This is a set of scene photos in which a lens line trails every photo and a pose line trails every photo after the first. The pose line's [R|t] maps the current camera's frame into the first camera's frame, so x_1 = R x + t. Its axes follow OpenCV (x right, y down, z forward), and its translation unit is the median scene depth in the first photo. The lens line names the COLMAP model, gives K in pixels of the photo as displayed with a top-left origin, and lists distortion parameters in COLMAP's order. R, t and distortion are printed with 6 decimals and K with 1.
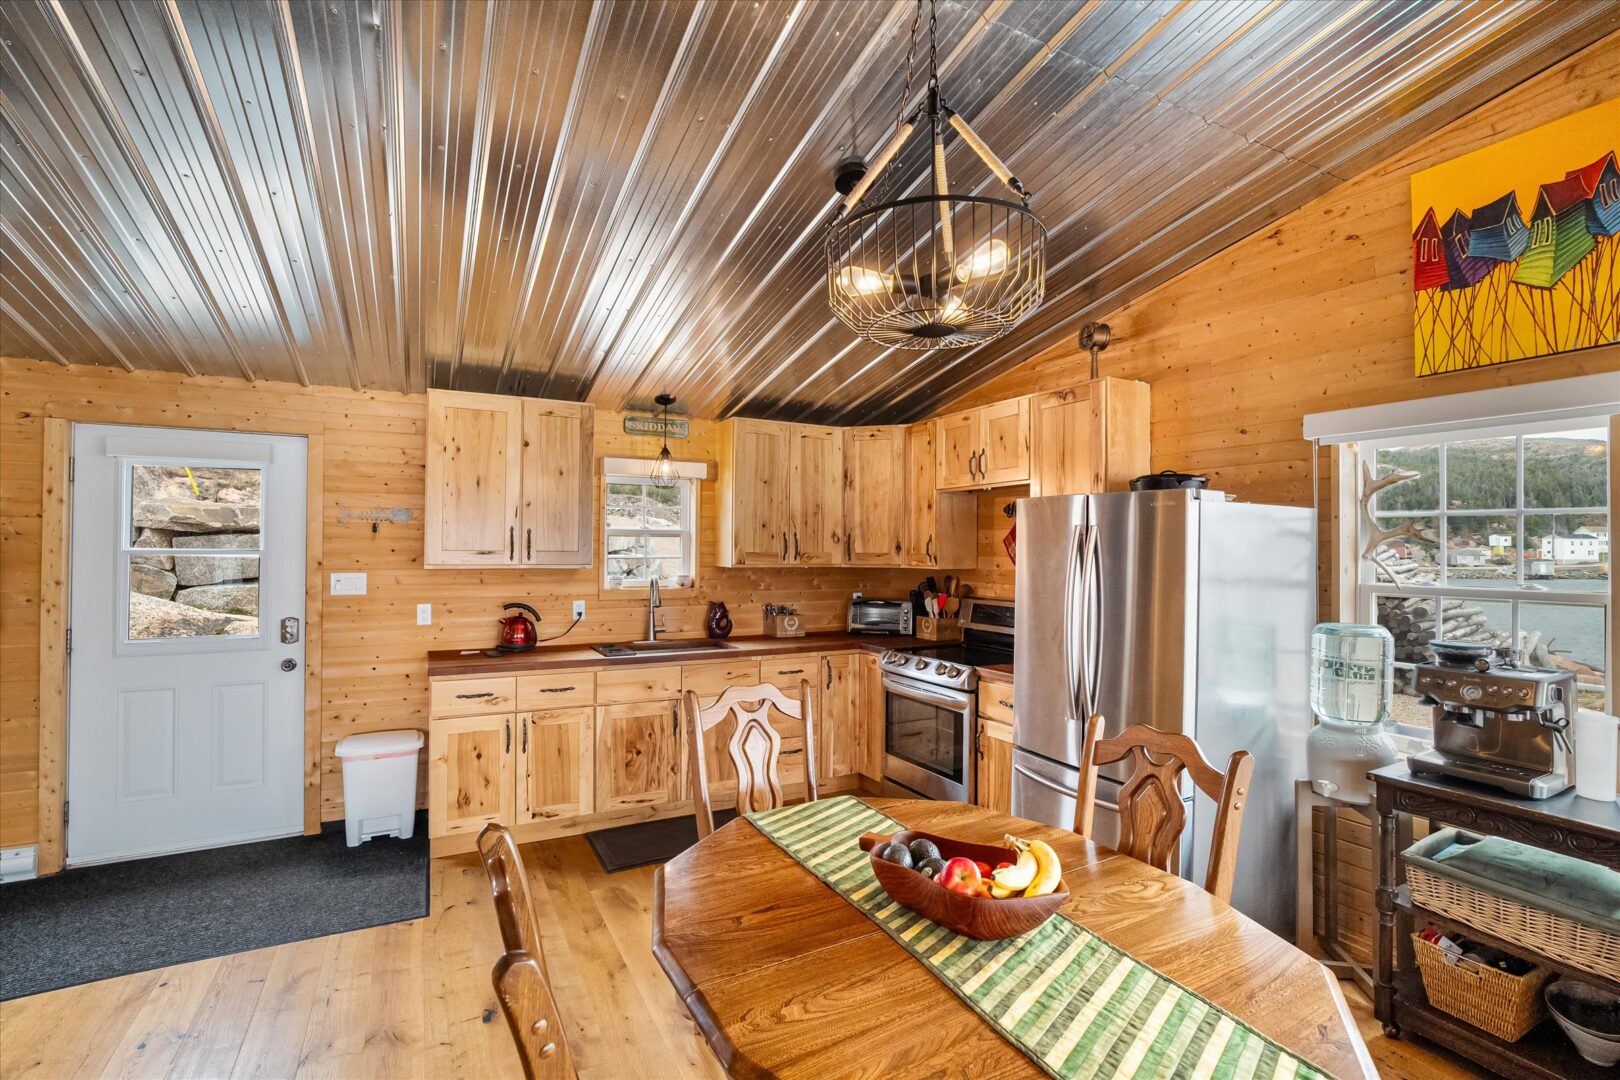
lens RADIAL K [[730.1, 0, 808.3], [0, 730.1, 541.6], [0, 0, 1]] dist [-0.039074, 0.014282]
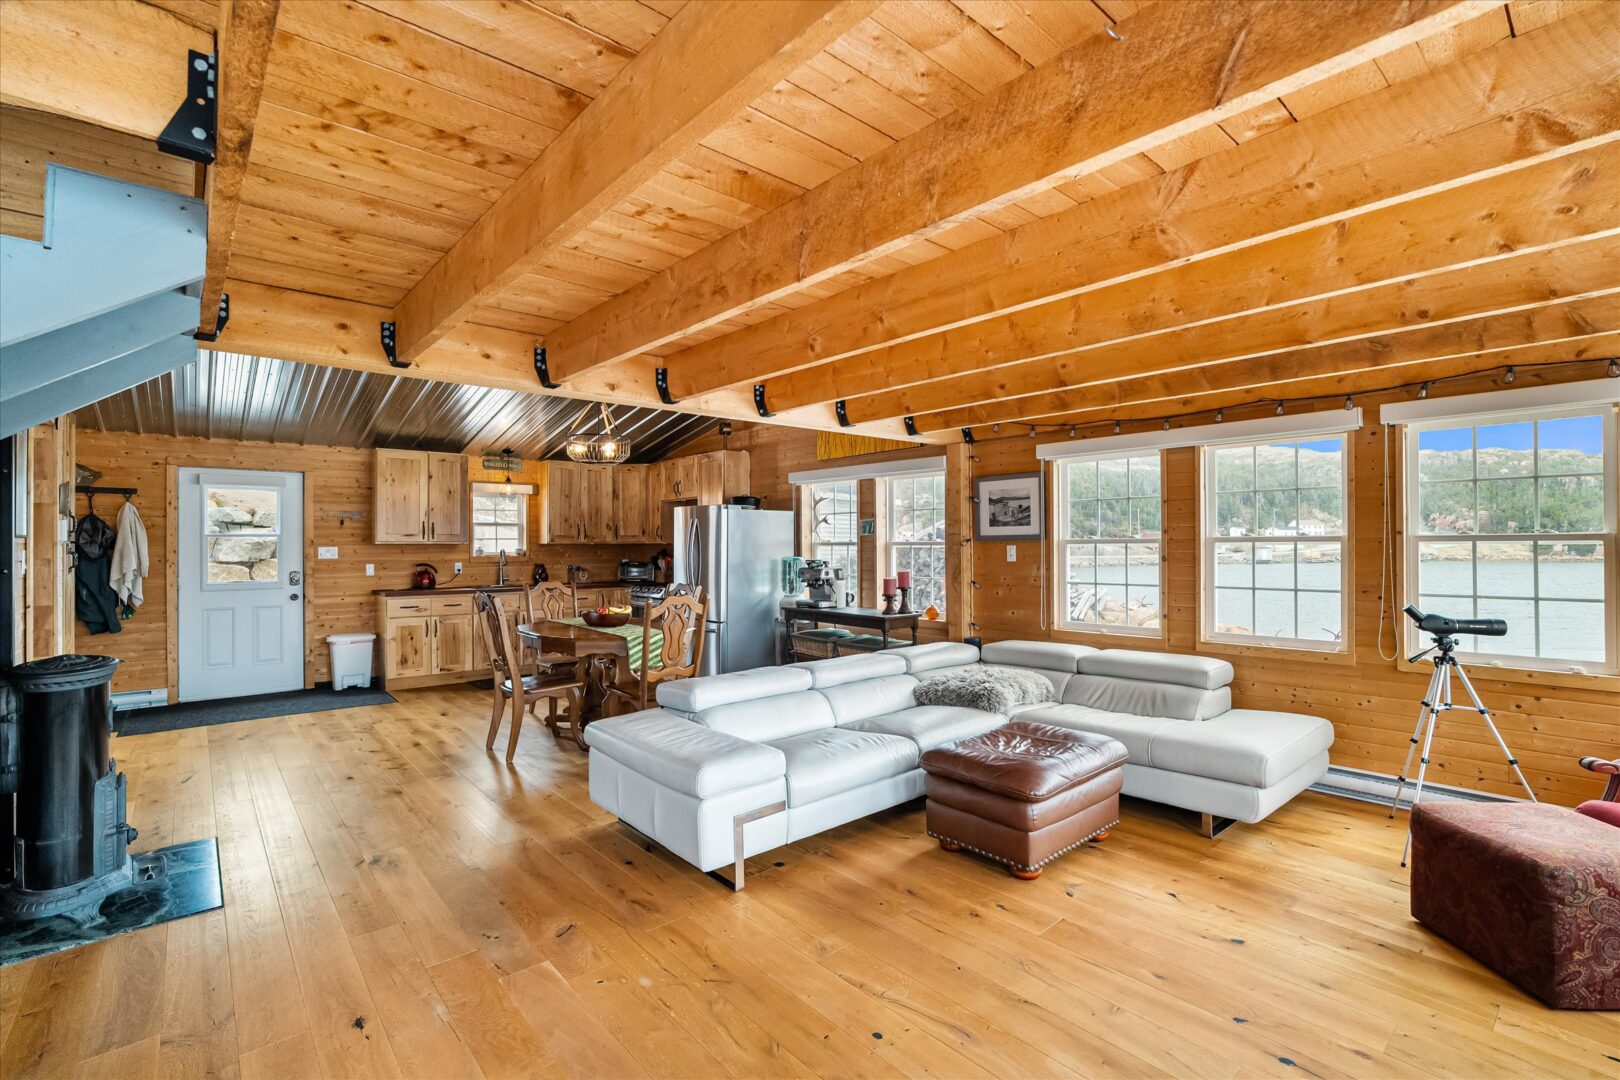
lens RADIAL K [[730.1, 0, 808.3], [0, 730.1, 541.6], [0, 0, 1]] dist [-0.039074, 0.014282]
pose [[0.974957, -0.010892, 0.222128, 0.145687], [0.009982, 0.999937, 0.005219, 0.032474], [-0.222170, -0.002871, 0.975004, -1.044578]]
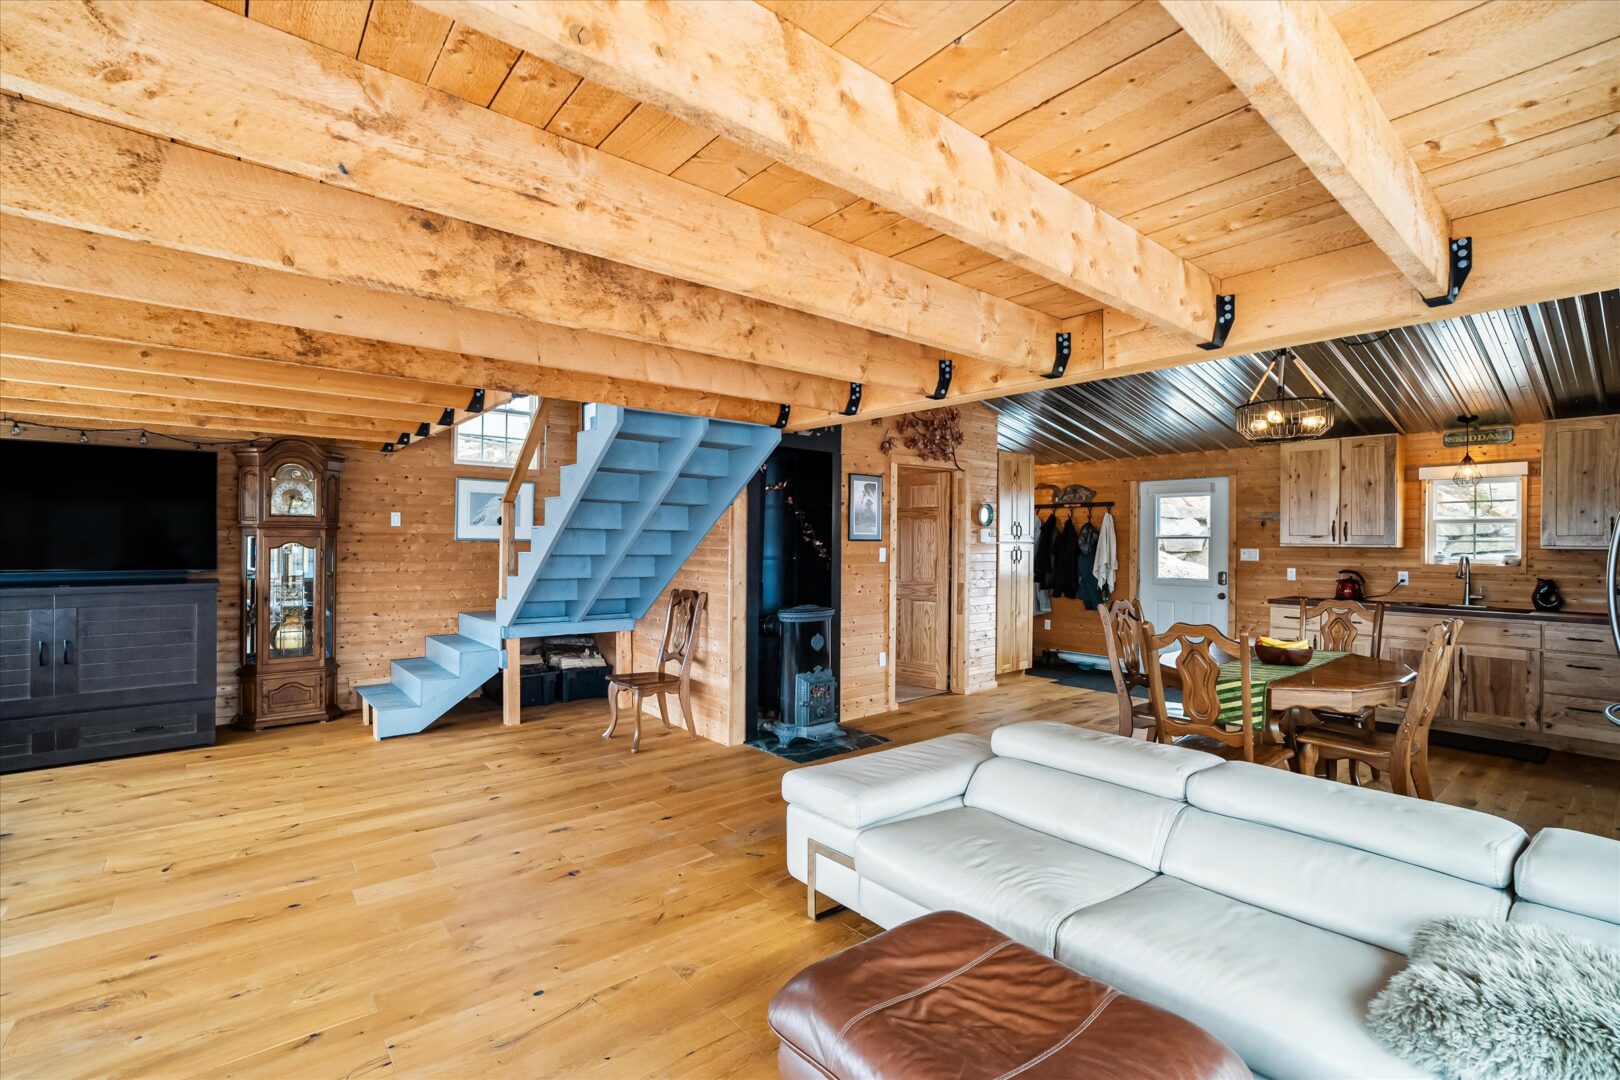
lens RADIAL K [[730.1, 0, 808.3], [0, 730.1, 541.6], [0, 0, 1]] dist [-0.039074, 0.014282]
pose [[0.204784, -0.005759, -0.978790, 0.909636], [0.002474, 0.999983, -0.005366, 0.032020], [0.978804, -0.001323, 0.204794, -0.462665]]
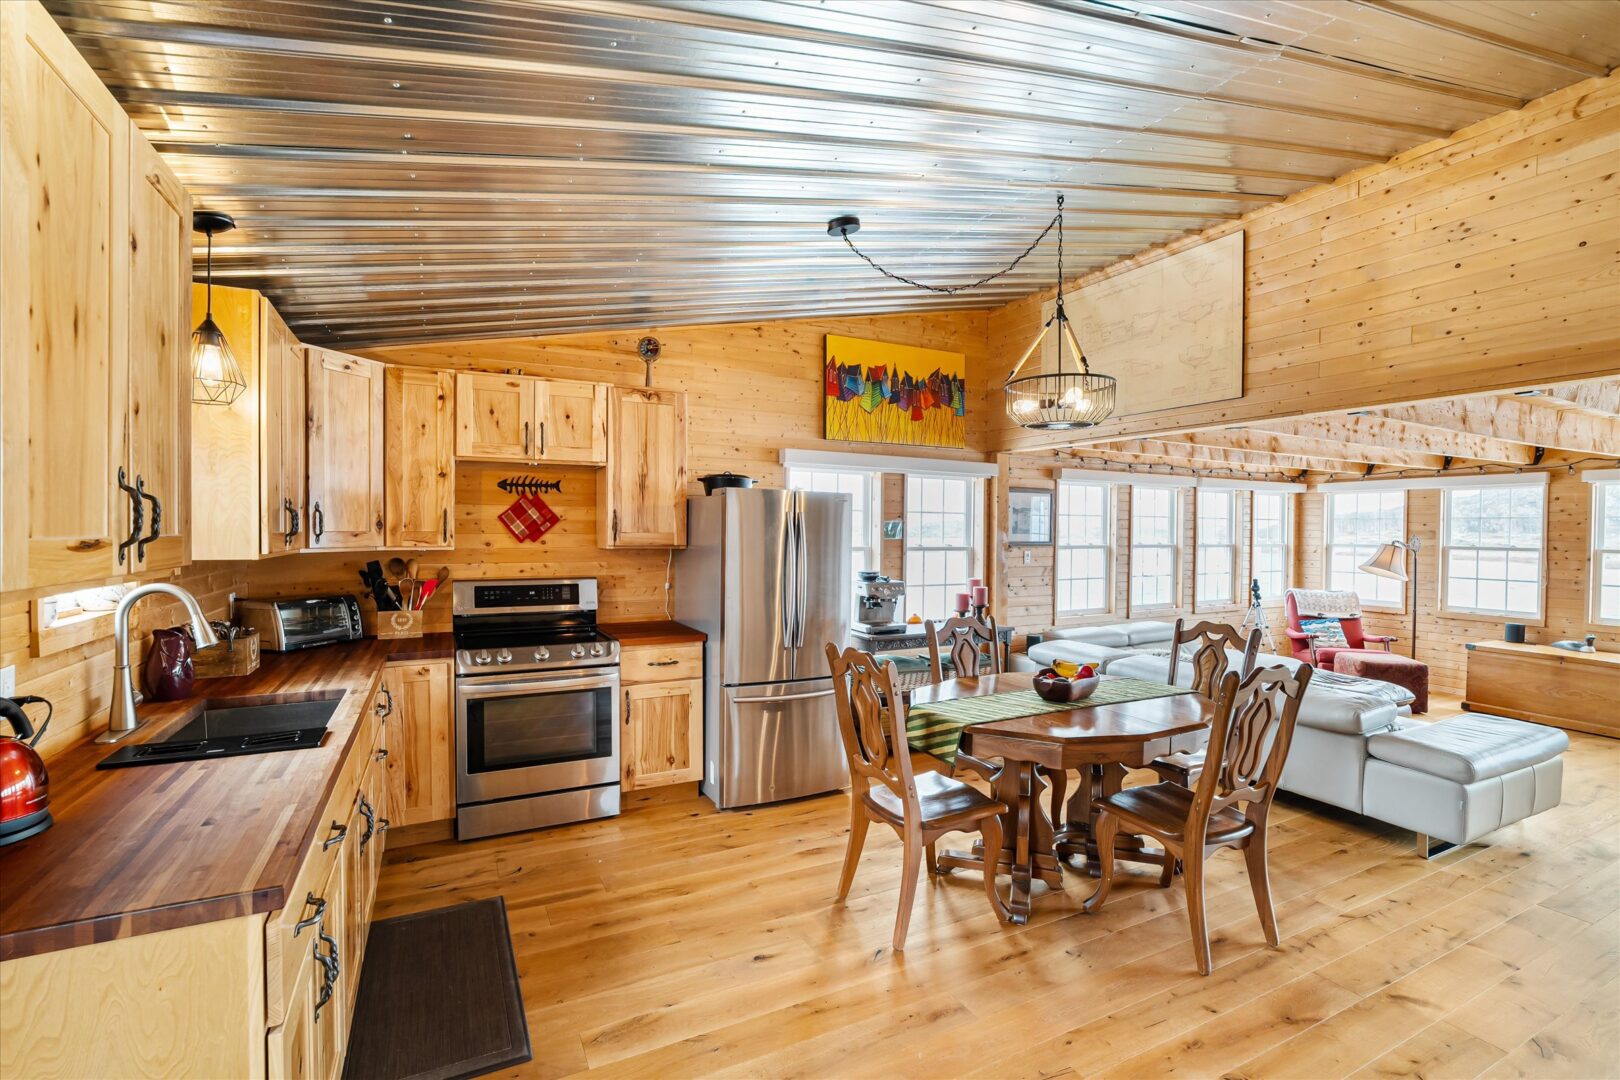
lens RADIAL K [[730.1, 0, 808.3], [0, 730.1, 541.6], [0, 0, 1]] dist [-0.039074, 0.014282]
pose [[0.024595, -0.024262, 0.999403, -0.754445], [-0.016721, 0.999556, 0.024677, 0.000373], [-0.999558, -0.017318, 0.024179, 0.654650]]
